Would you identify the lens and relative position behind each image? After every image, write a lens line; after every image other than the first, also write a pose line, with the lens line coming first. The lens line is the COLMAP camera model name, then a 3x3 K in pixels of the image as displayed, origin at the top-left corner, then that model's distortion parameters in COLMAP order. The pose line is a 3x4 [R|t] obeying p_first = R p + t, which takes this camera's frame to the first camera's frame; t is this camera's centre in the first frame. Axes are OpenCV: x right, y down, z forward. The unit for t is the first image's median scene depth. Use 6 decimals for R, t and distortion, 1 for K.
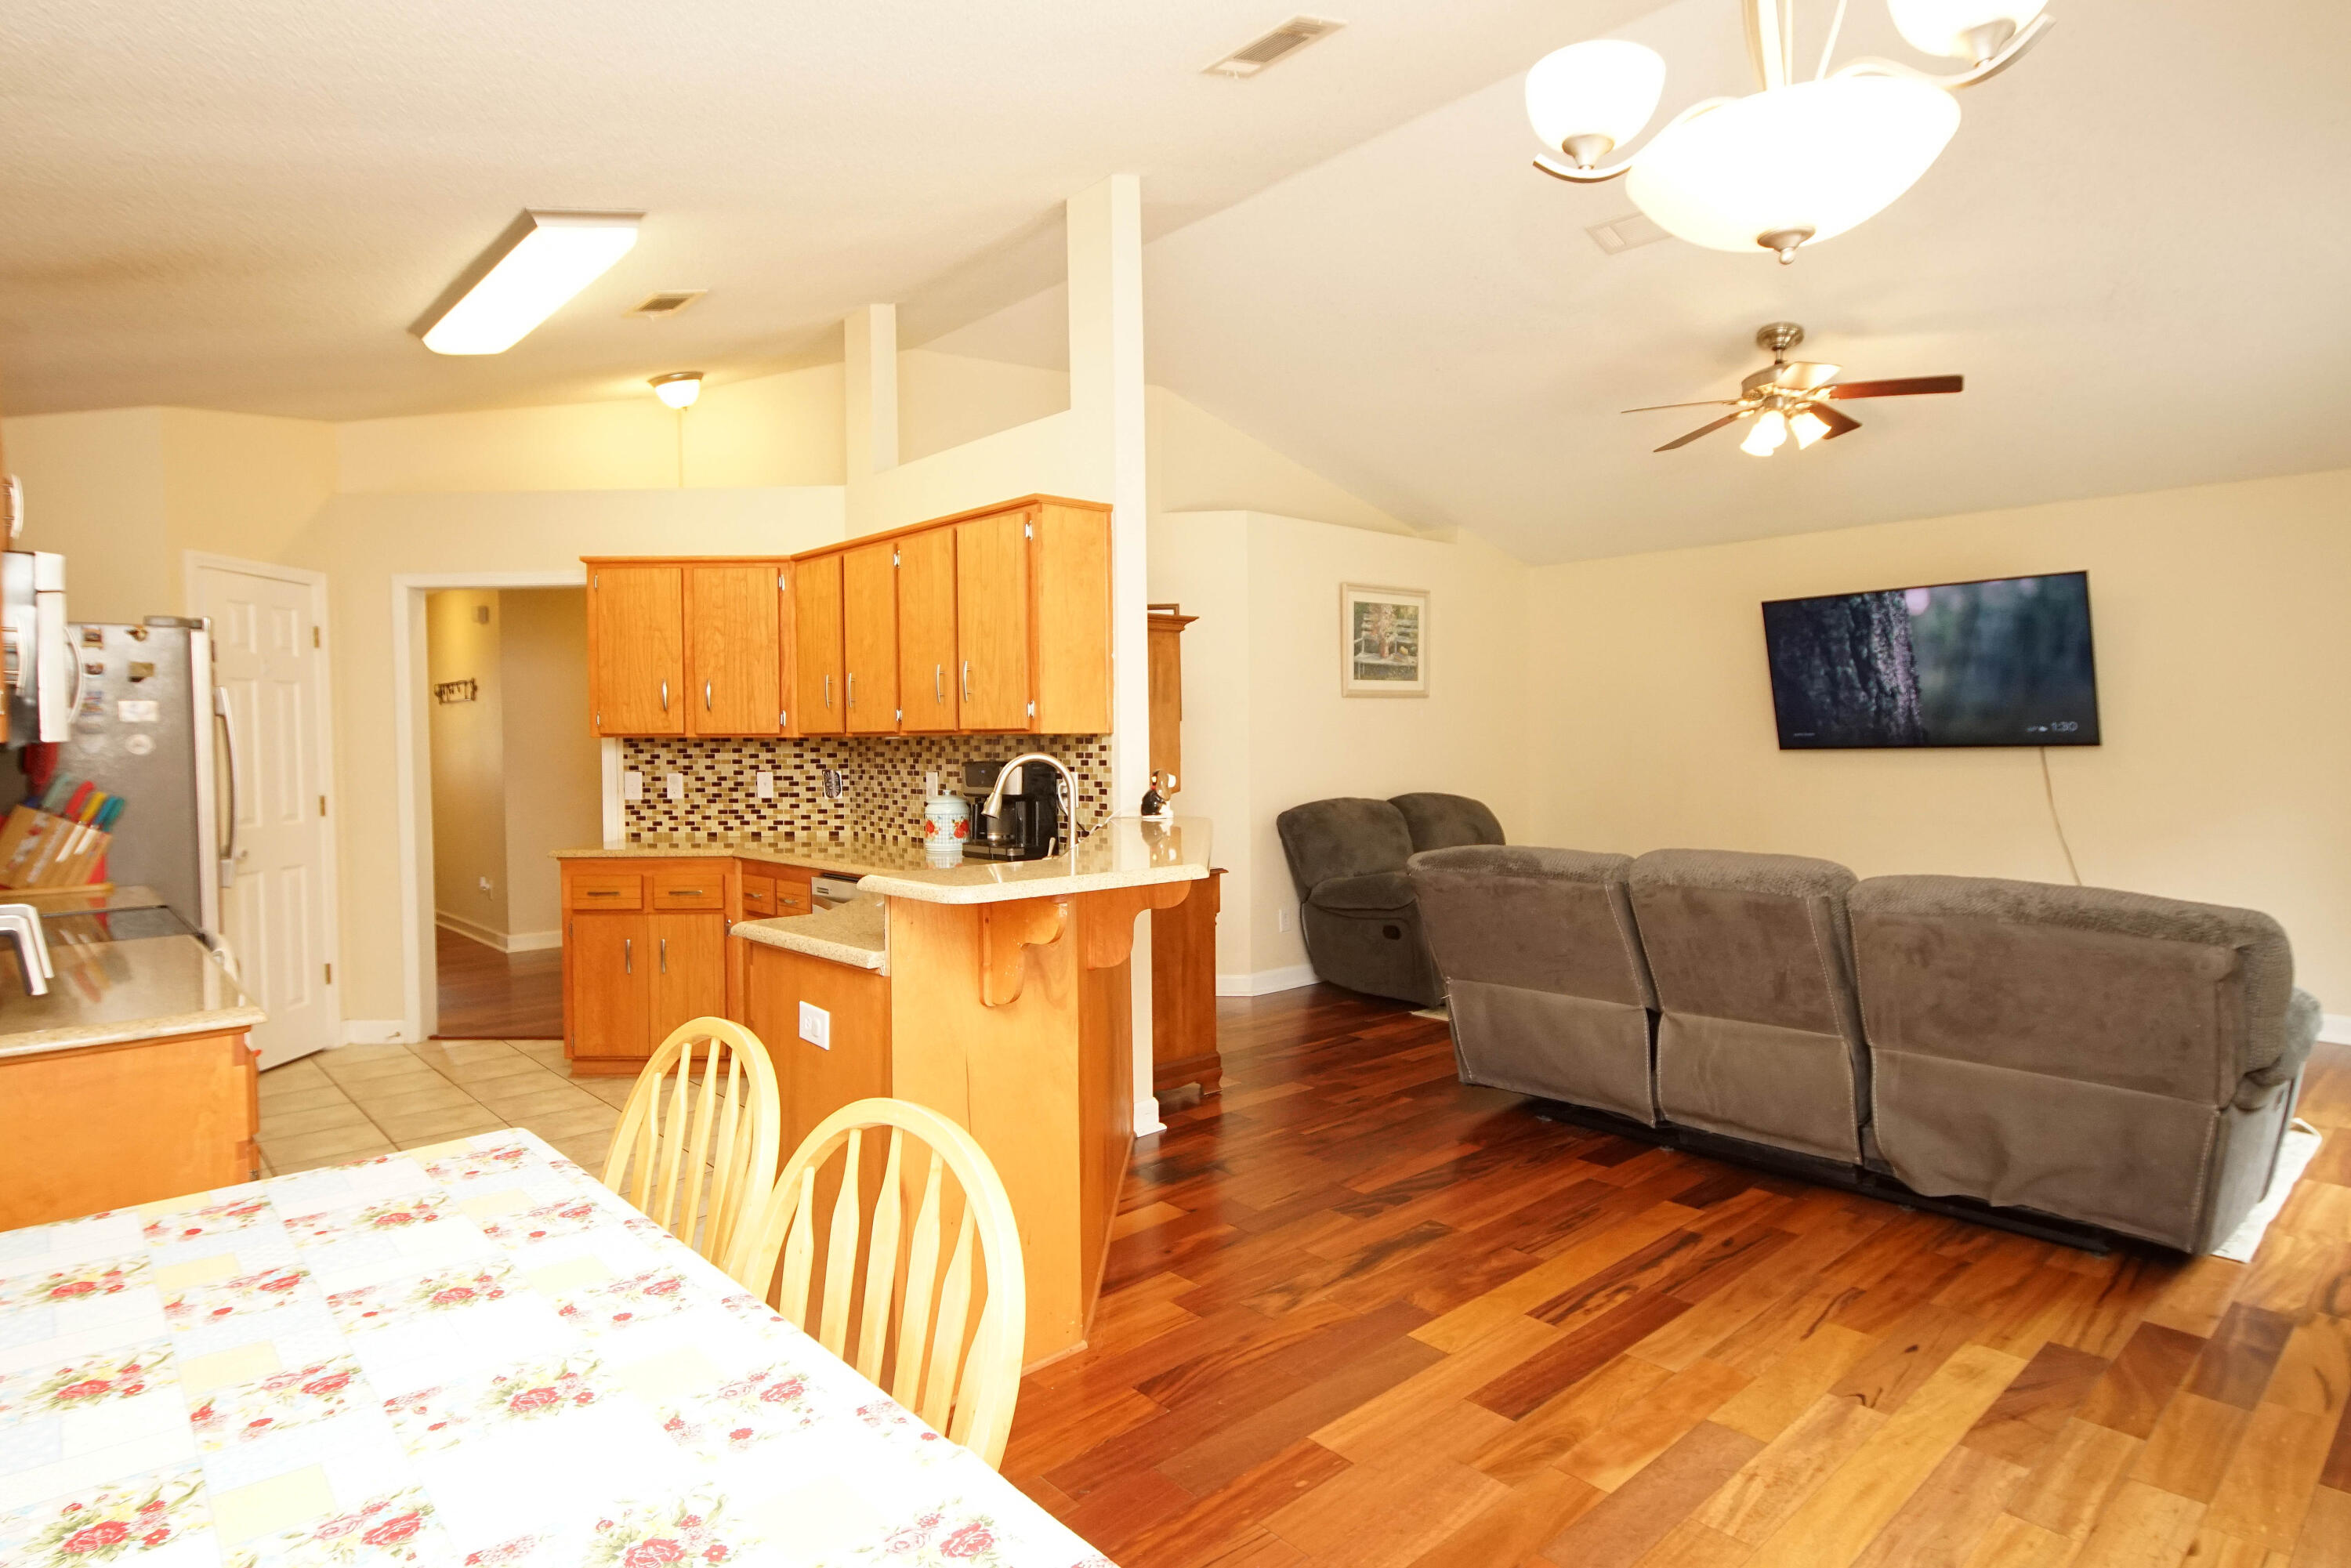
lens RADIAL K [[1265.5, 0, 1173.2], [0, 1265.5, 774.3], [0, 0, 1]] dist [0.026756, -0.025542]
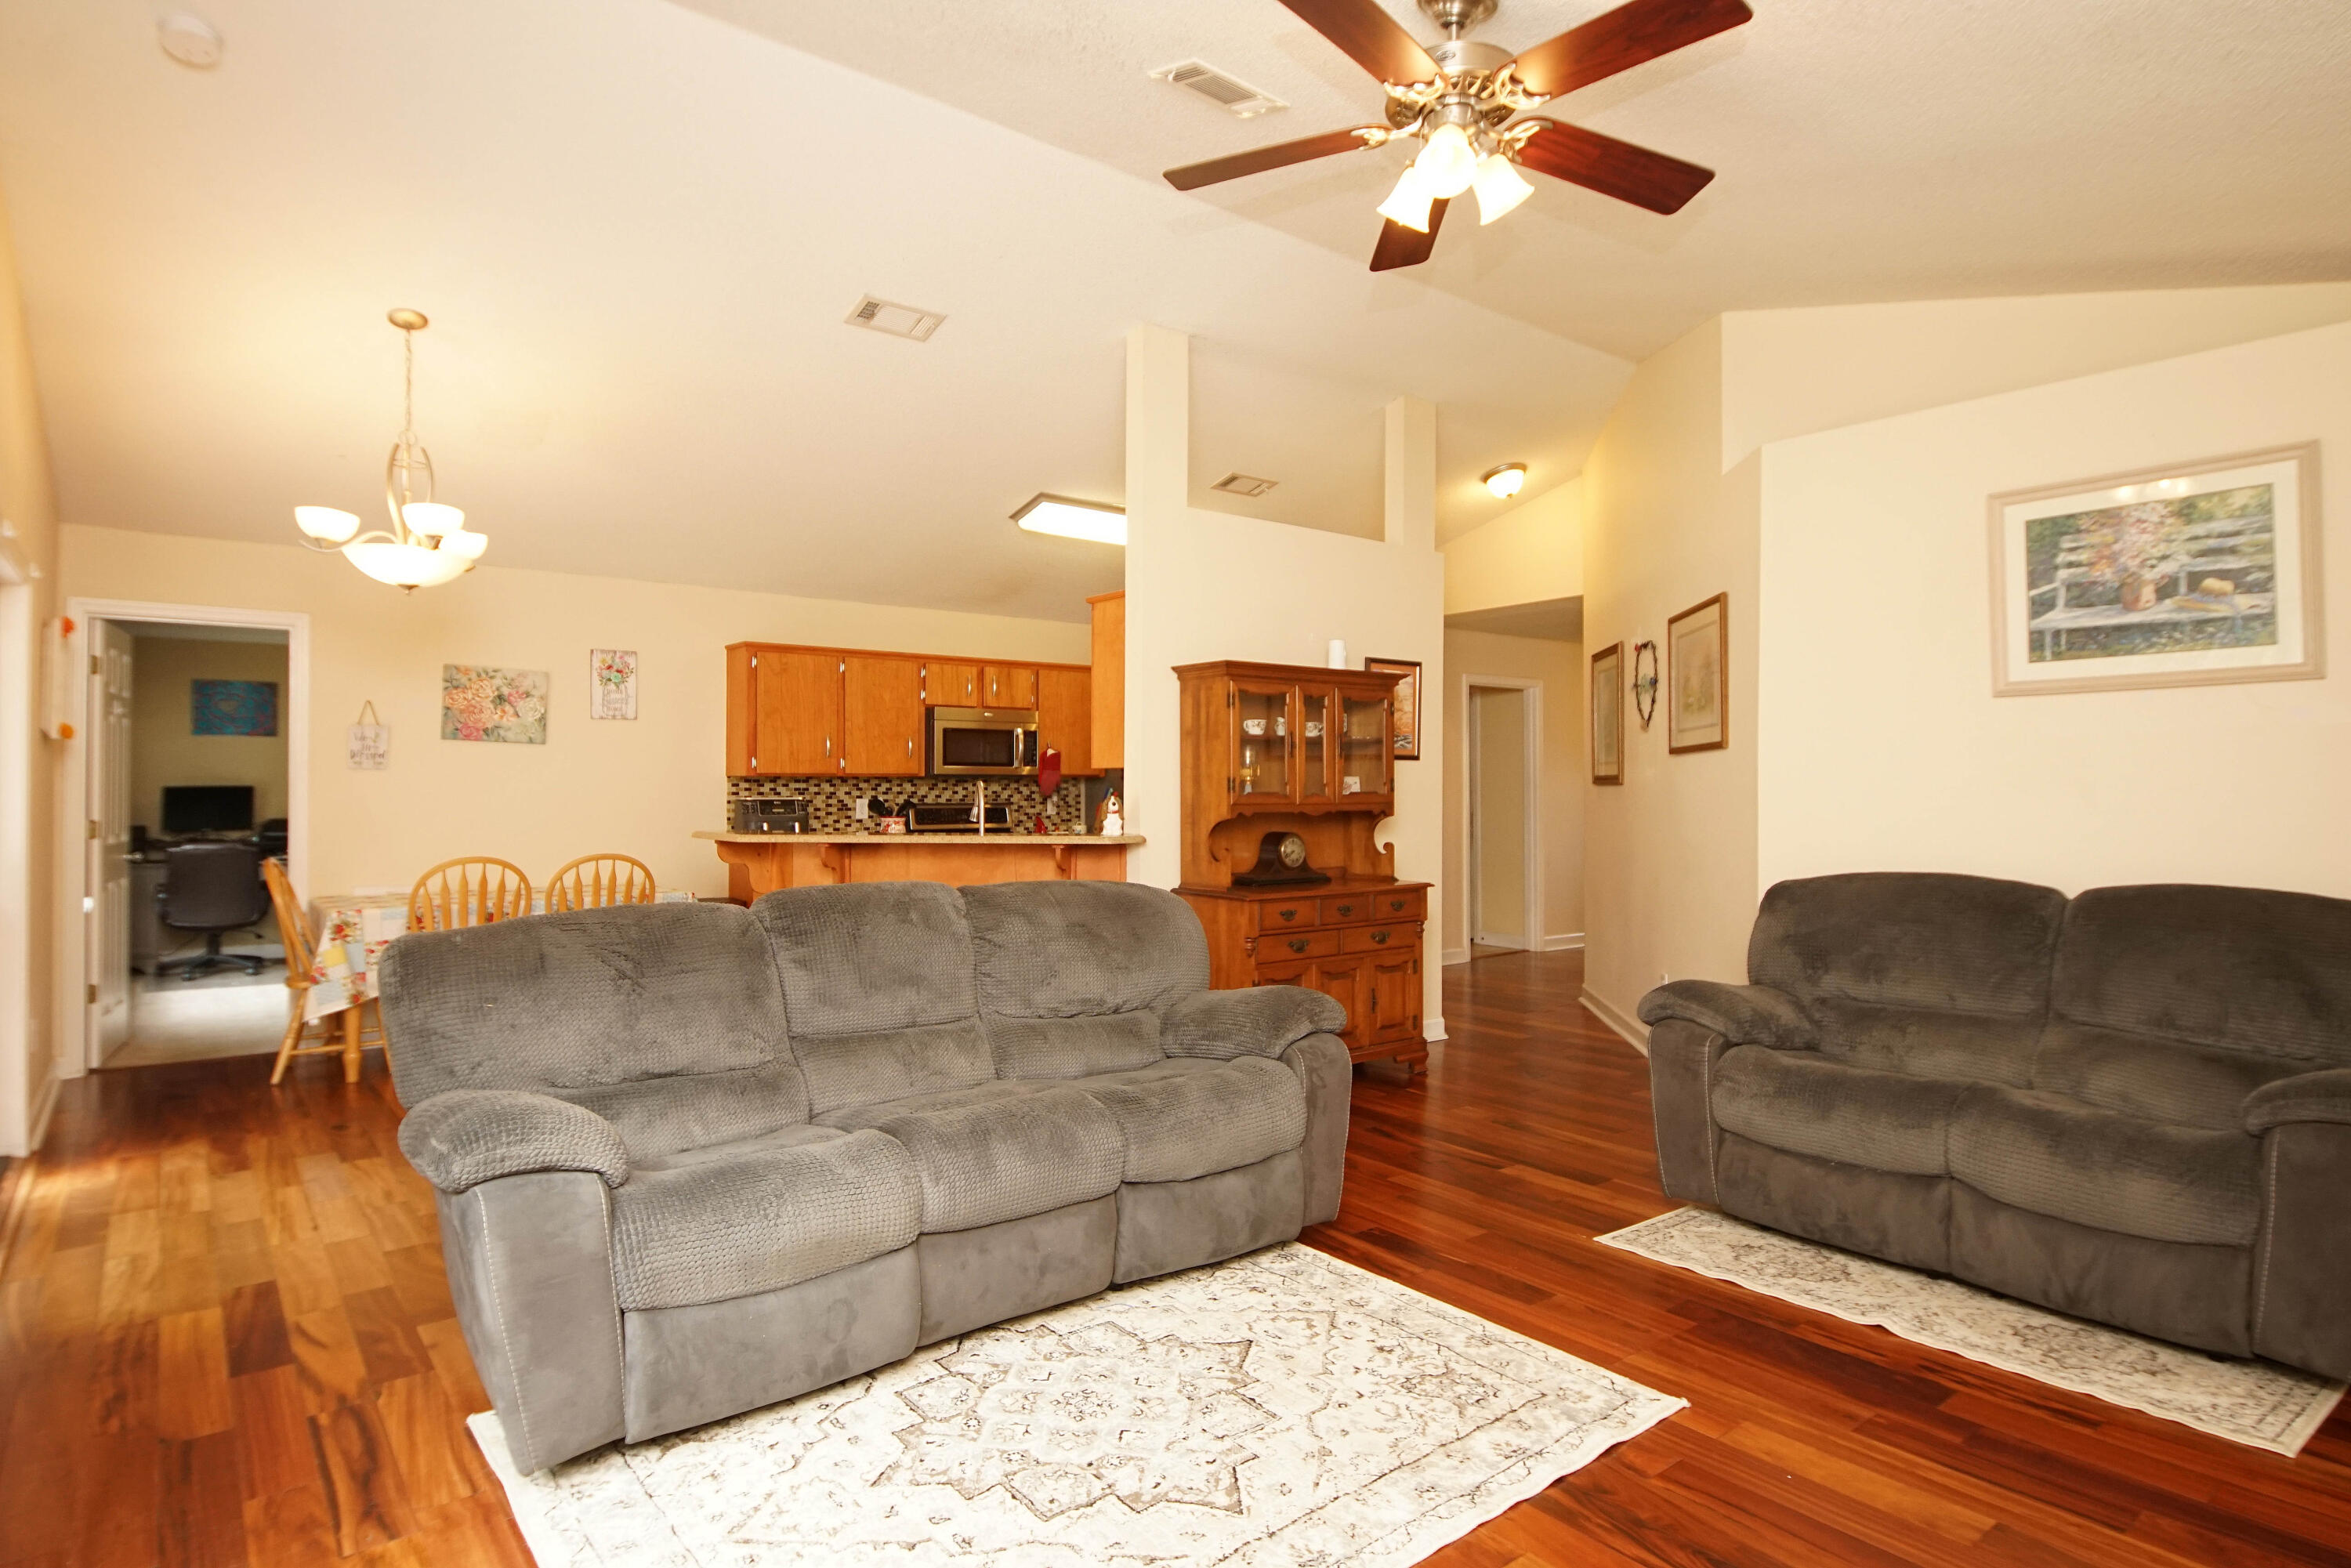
lens RADIAL K [[1262.4, 0, 1153.3], [0, 1262.4, 775.5], [0, 0, 1]] dist [0.040749, -0.038287]
pose [[-0.076701, -0.000819, -0.997054, 0.961805], [-0.027917, 0.999609, 0.001326, -0.020856], [0.996663, 0.027937, -0.076694, 0.881663]]
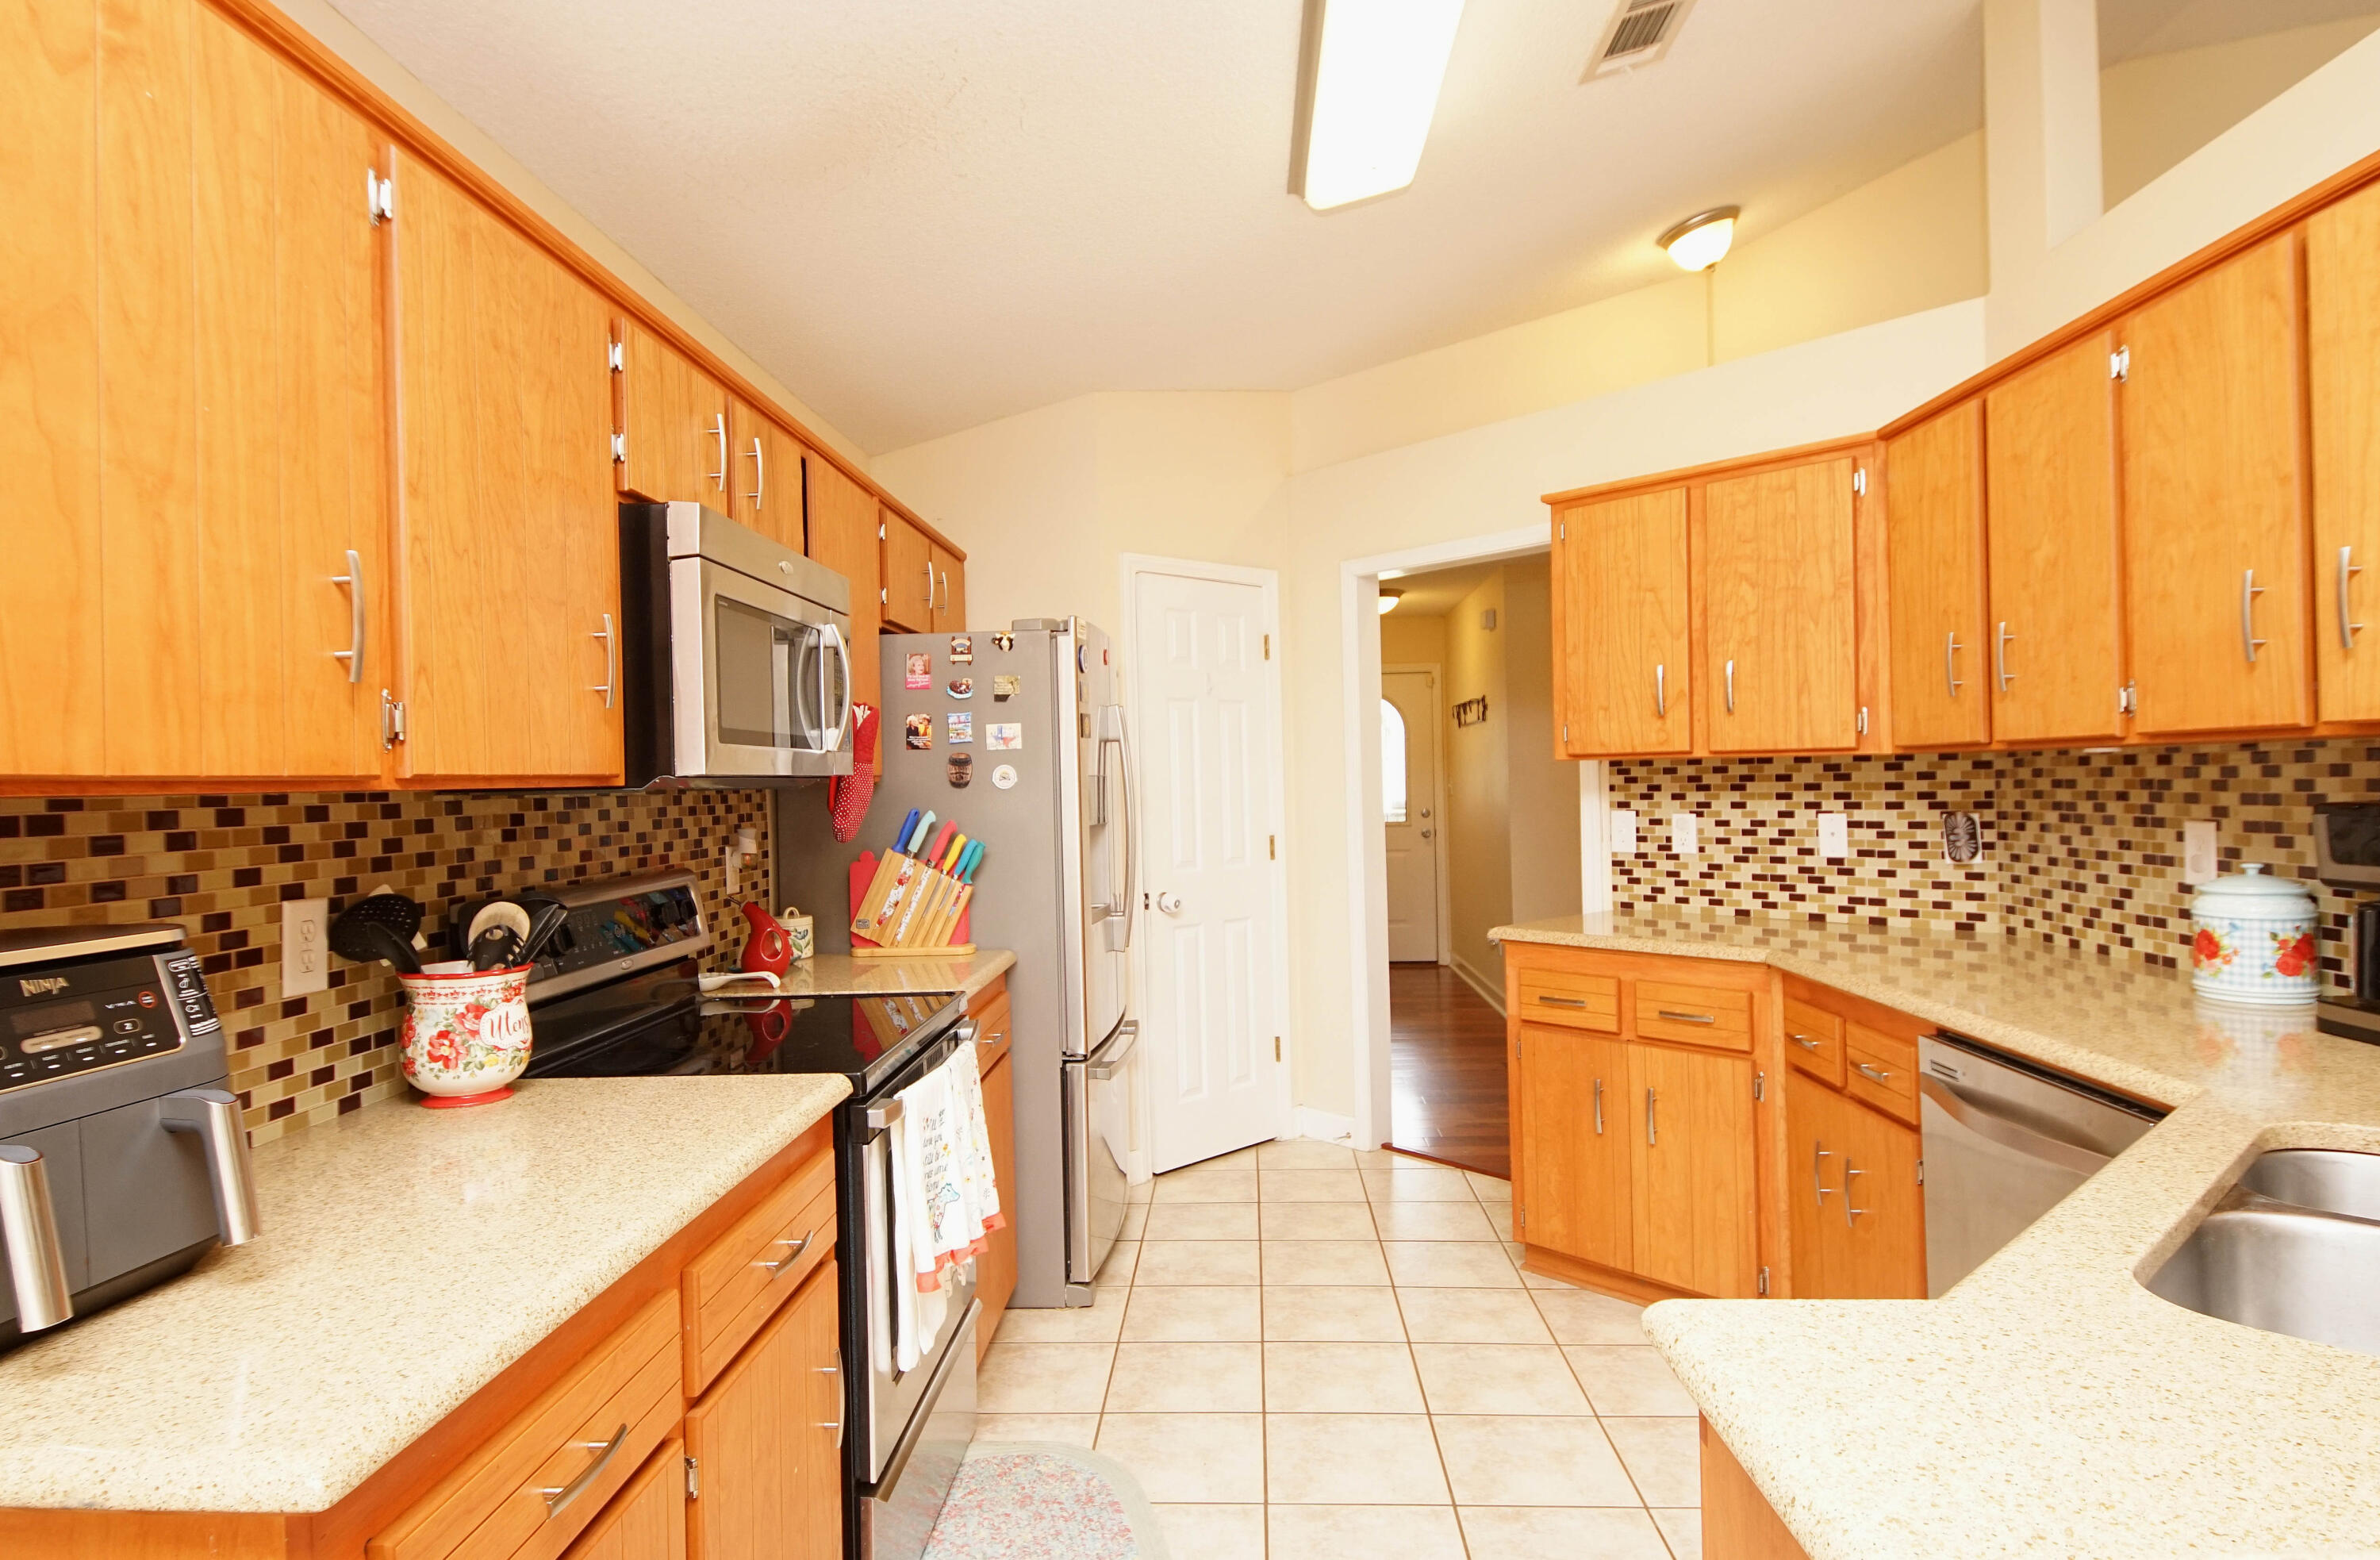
lens RADIAL K [[1308.0, 0, 1167.5], [0, 1308.0, 776.1], [0, 0, 1]] dist [0.034961, -0.032473]
pose [[0.696504, -0.008063, -0.717508, -0.099657], [-0.005080, 0.999856, -0.016167, -0.008125], [0.717535, 0.014905, 0.696363, 0.360617]]
